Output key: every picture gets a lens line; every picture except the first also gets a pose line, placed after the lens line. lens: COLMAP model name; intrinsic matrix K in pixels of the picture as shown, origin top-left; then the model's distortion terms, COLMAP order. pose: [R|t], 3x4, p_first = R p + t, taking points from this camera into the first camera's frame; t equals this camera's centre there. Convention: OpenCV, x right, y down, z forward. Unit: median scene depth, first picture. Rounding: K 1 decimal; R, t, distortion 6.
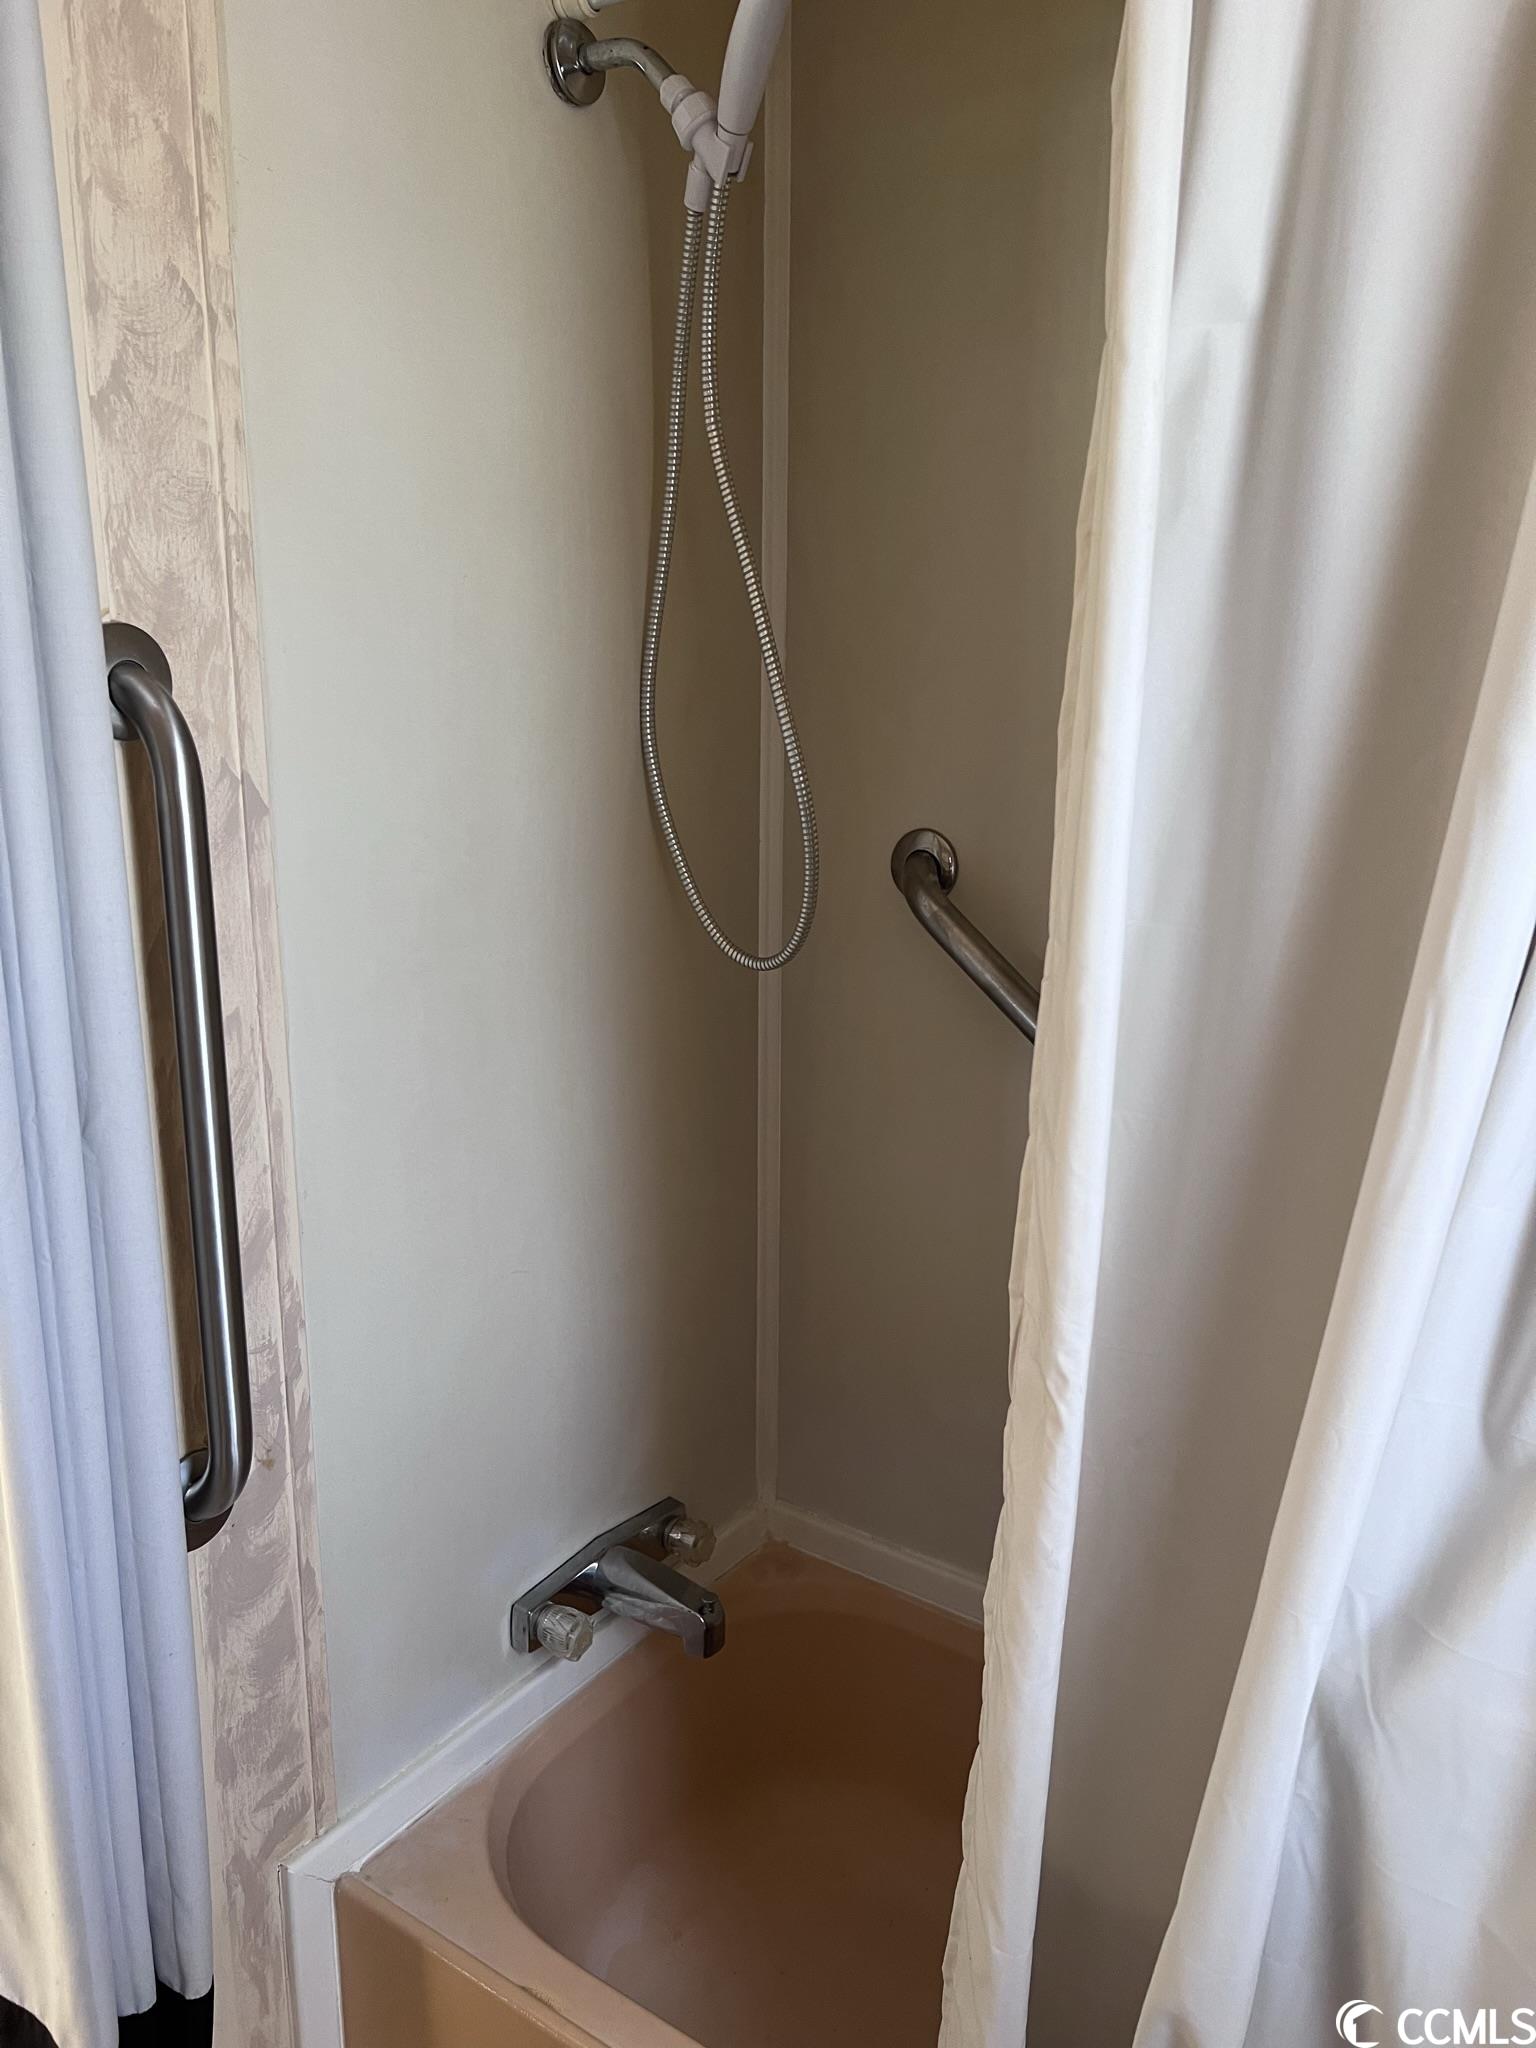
lens RADIAL K [[1558.5, 0, 769.7], [0, 1558.5, 1016.2], [0, 0, 1]] dist [0.065456, -0.069517]
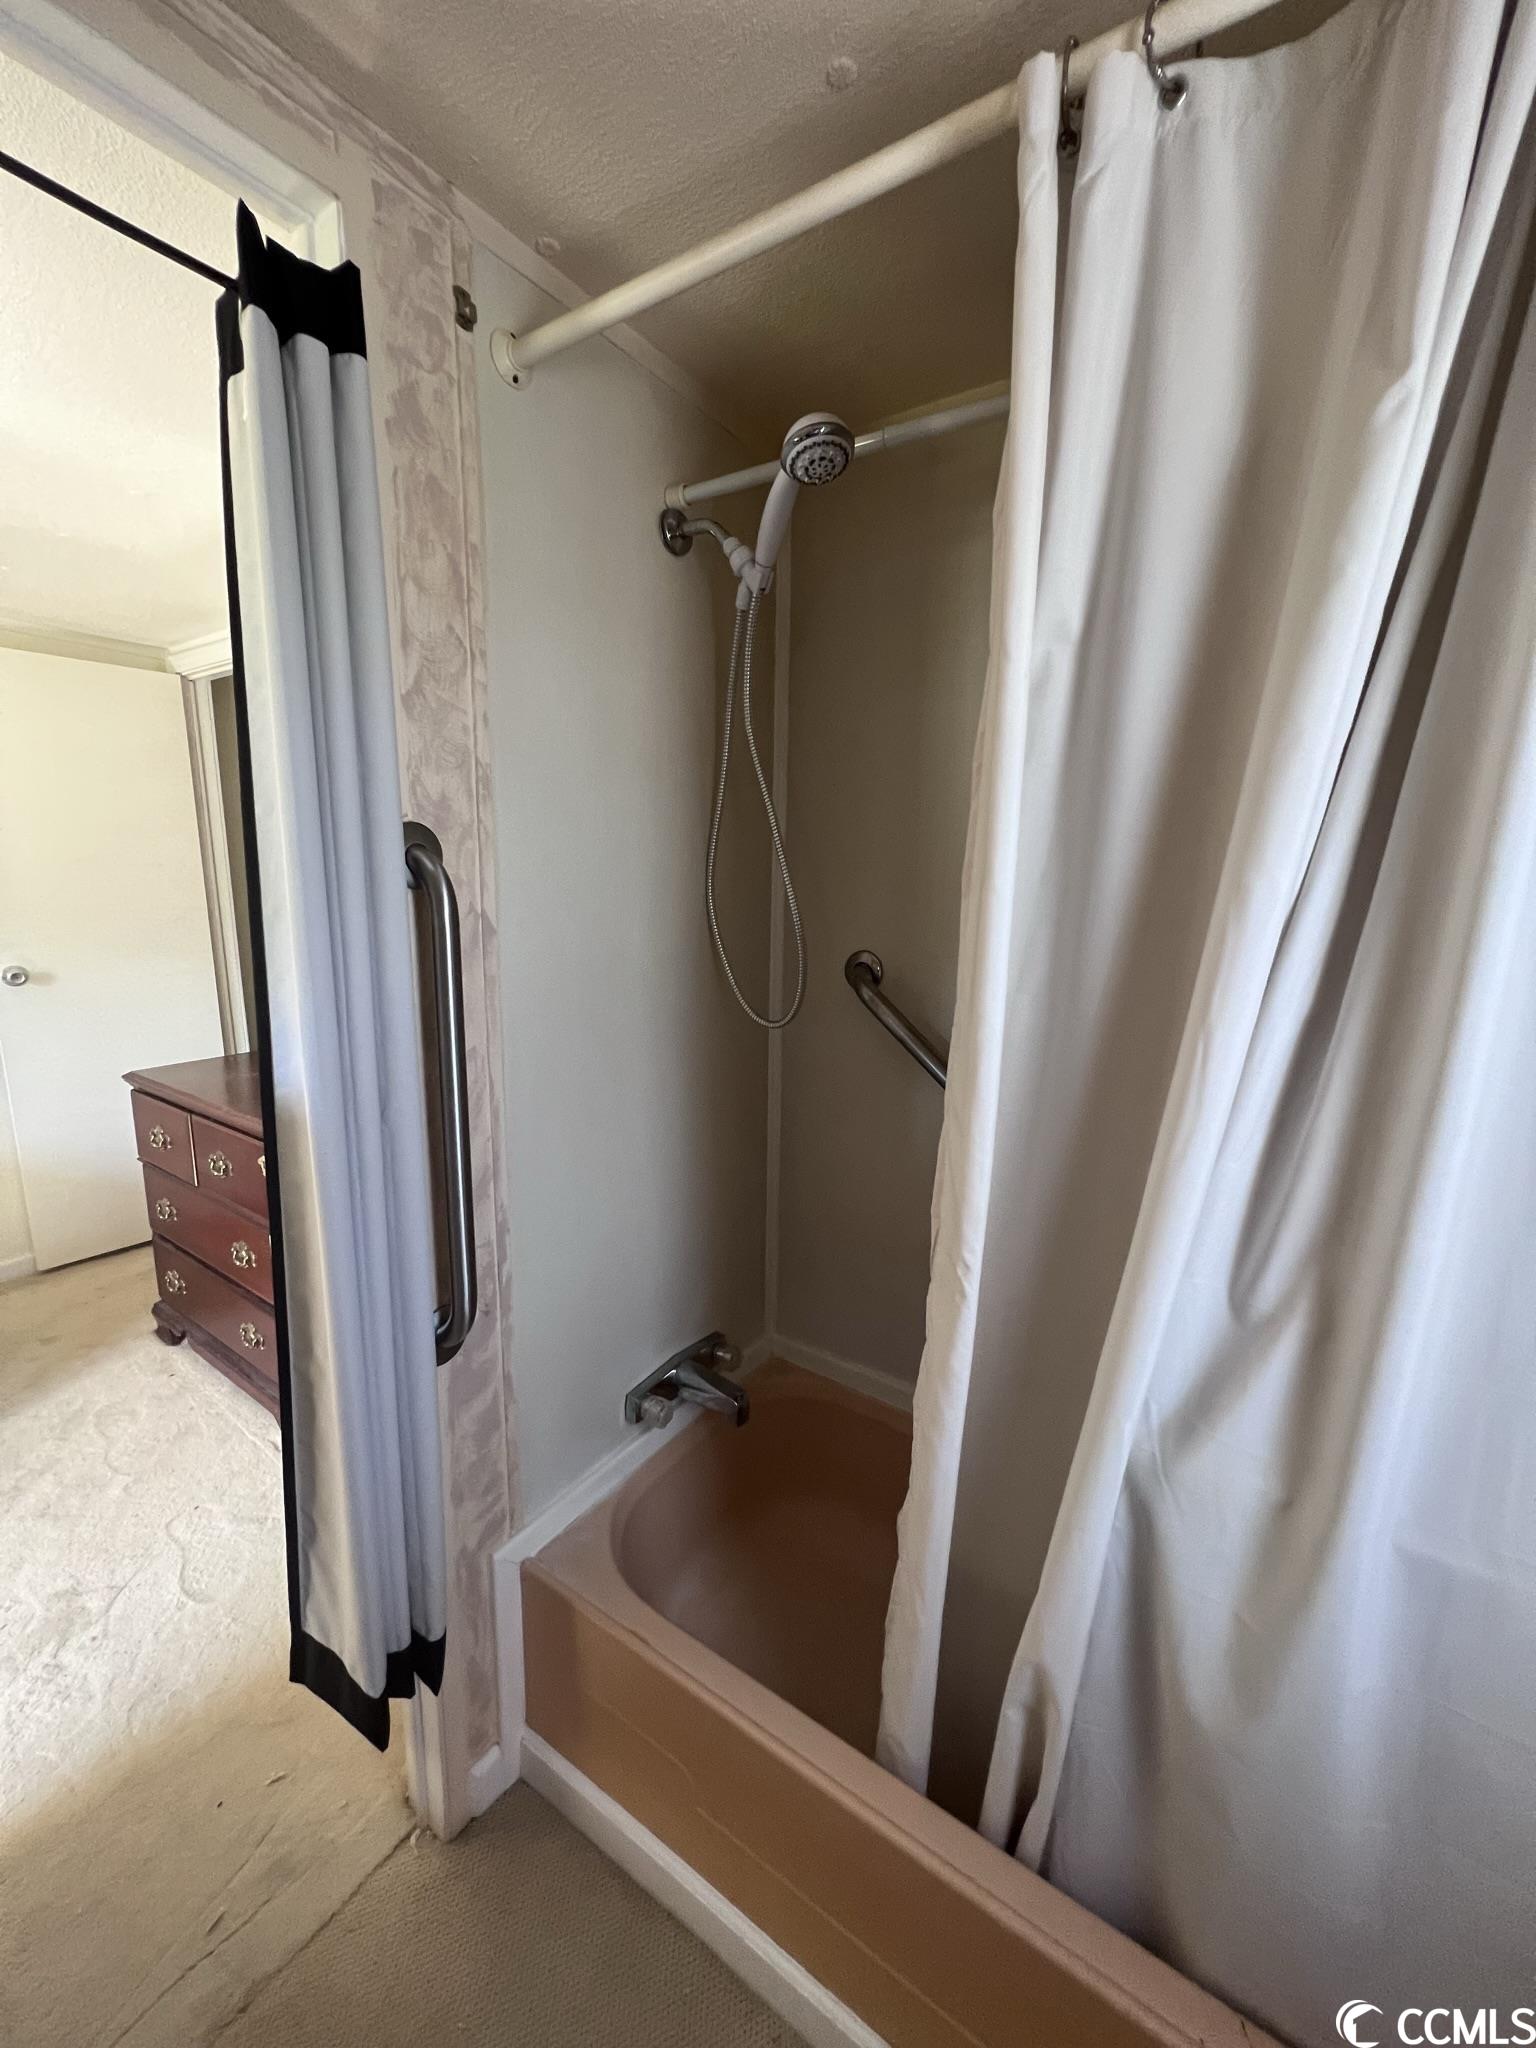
lens RADIAL K [[815.5, 0, 767.2], [0, 815.5, 1015.4], [0, 0, 1]] dist [0.007531, 0.000003]
pose [[0.999930, 0.006199, 0.010090, -0.026117], [-0.005561, 0.998054, -0.062113, 0.015926], [-0.010456, 0.062053, 0.998018, 0.096185]]
